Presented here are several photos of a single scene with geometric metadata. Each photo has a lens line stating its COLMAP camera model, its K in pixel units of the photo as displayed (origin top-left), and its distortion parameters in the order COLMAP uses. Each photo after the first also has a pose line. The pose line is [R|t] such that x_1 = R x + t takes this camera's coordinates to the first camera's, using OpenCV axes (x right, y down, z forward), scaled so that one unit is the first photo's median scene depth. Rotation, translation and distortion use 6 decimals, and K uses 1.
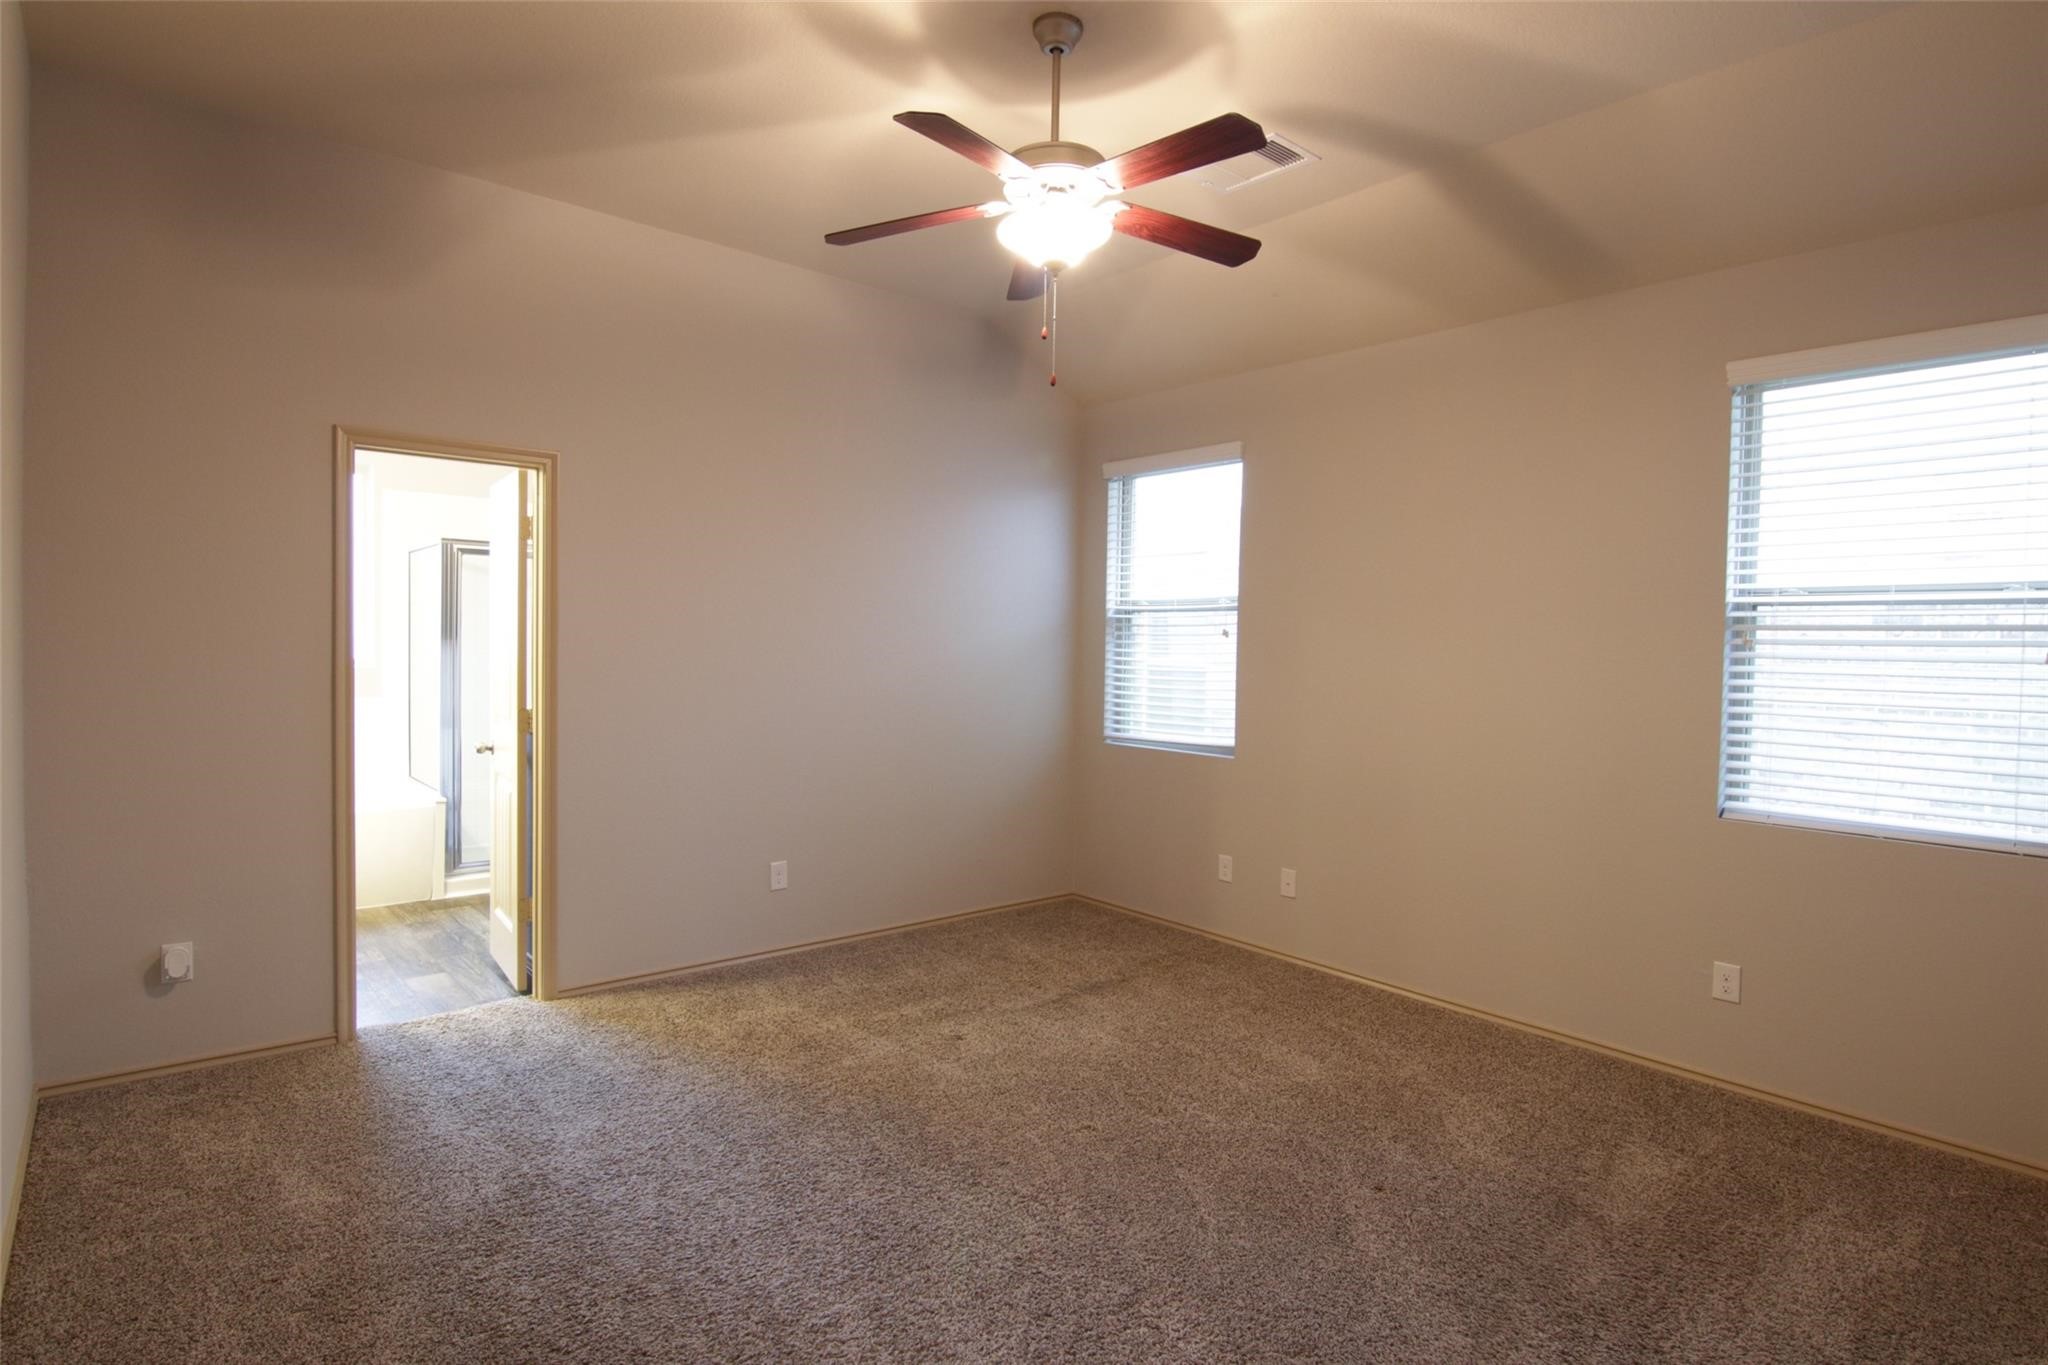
lens RADIAL K [[1046.3, 0, 1018.6], [0, 1046.3, 675.4], [0, 0, 1]] dist [-0.004274, -0.013298]
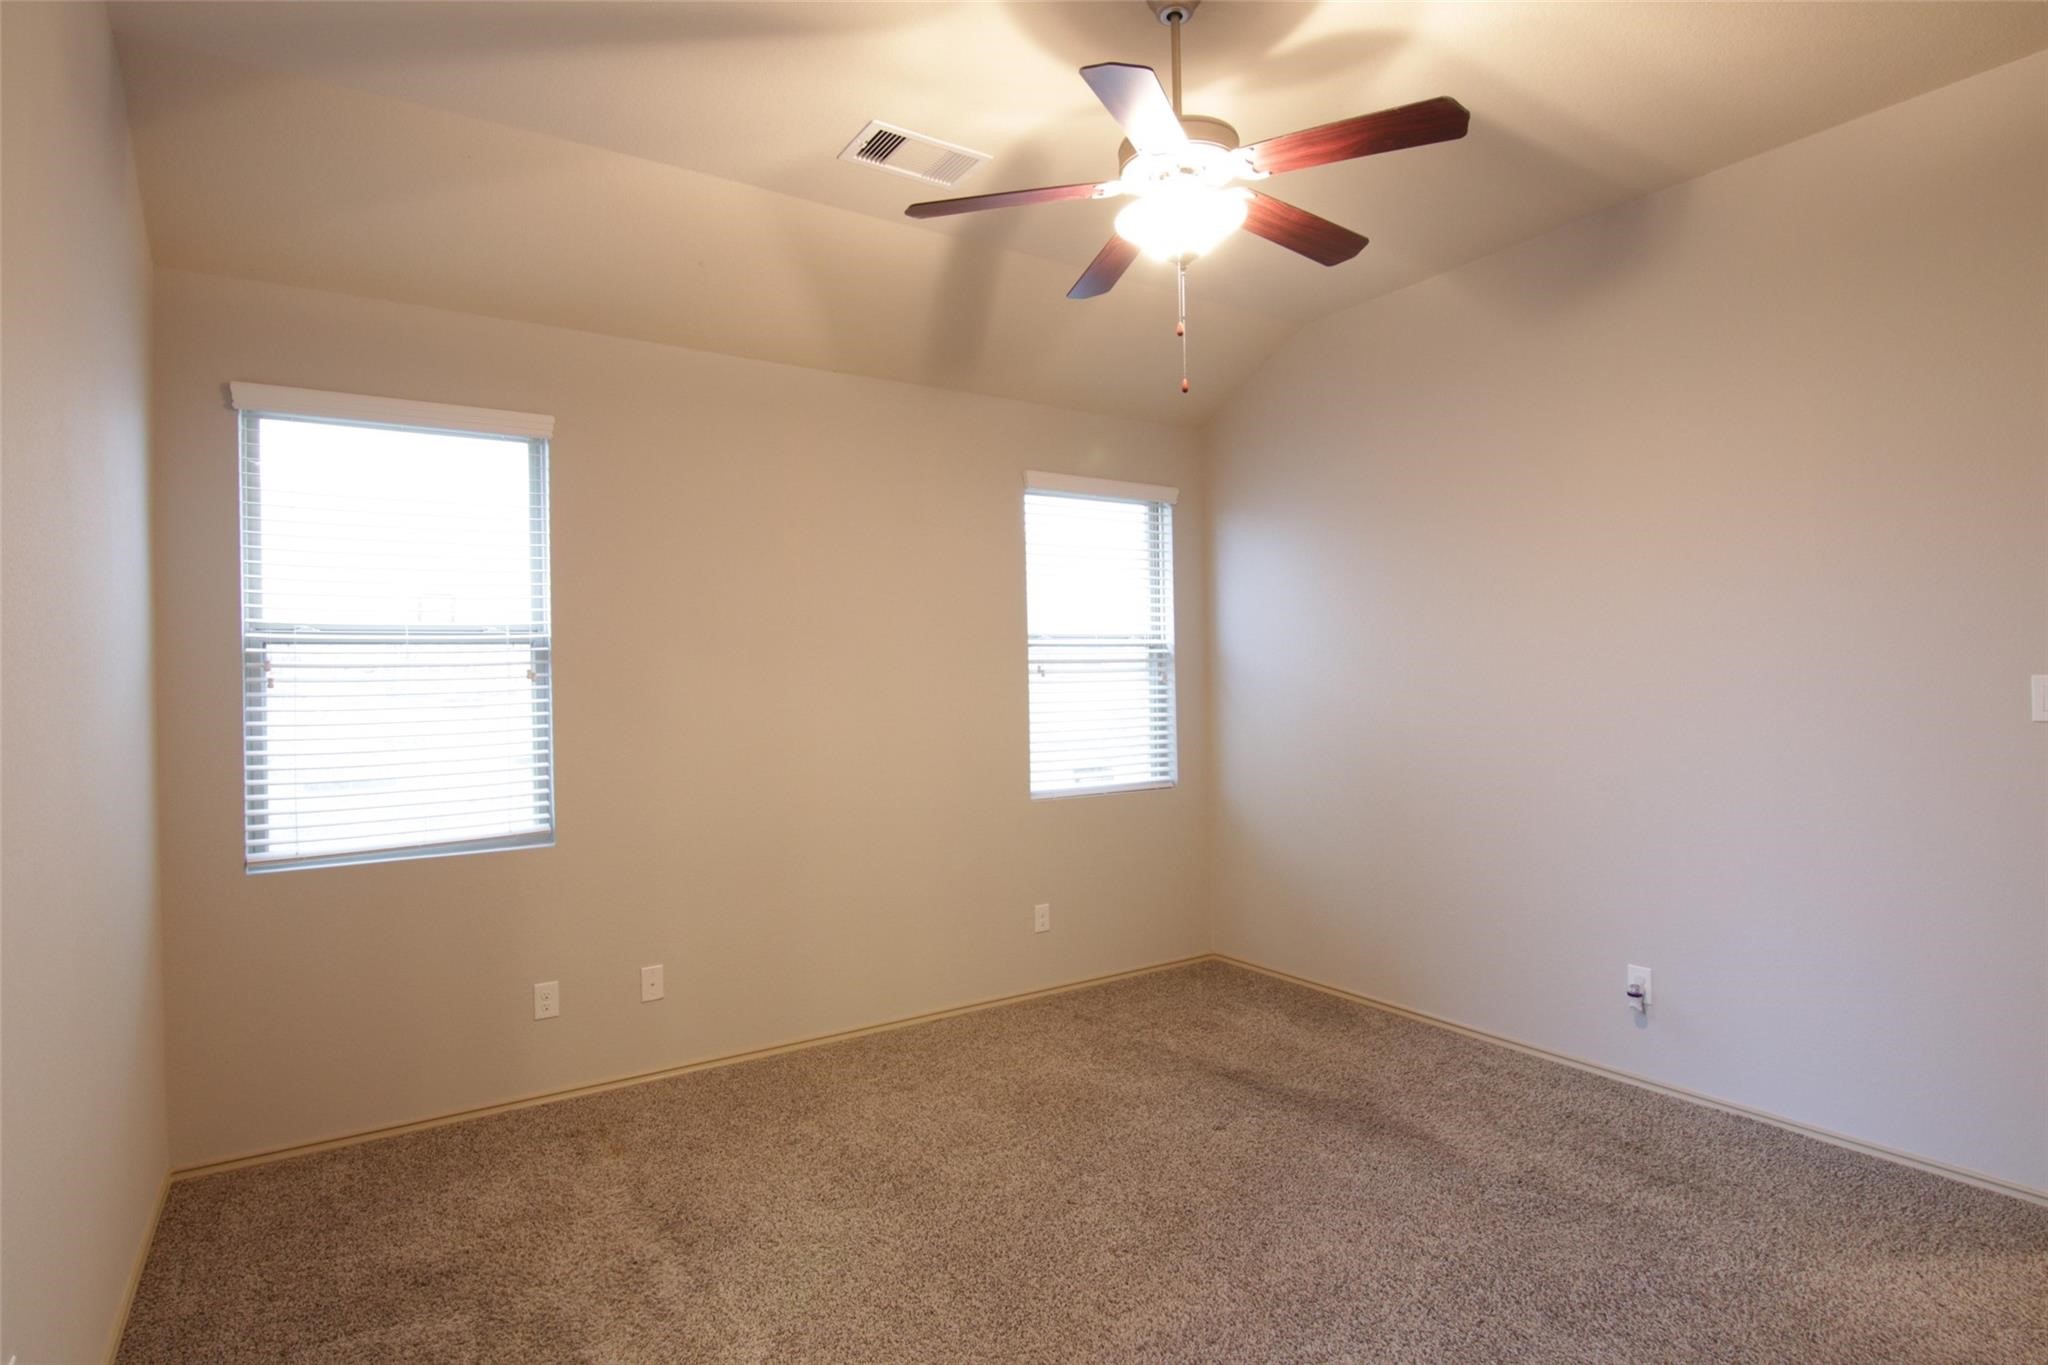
lens RADIAL K [[1063.0, 0, 1017.4], [0, 1063.0, 675.9], [0, 0, 1]] dist [0.002909, -0.010958]
pose [[0.119317, -0.018912, 0.992676, -0.491693], [0.054766, 0.998422, 0.012439, -0.030680], [-0.991345, 0.052881, 0.120164, 0.581600]]
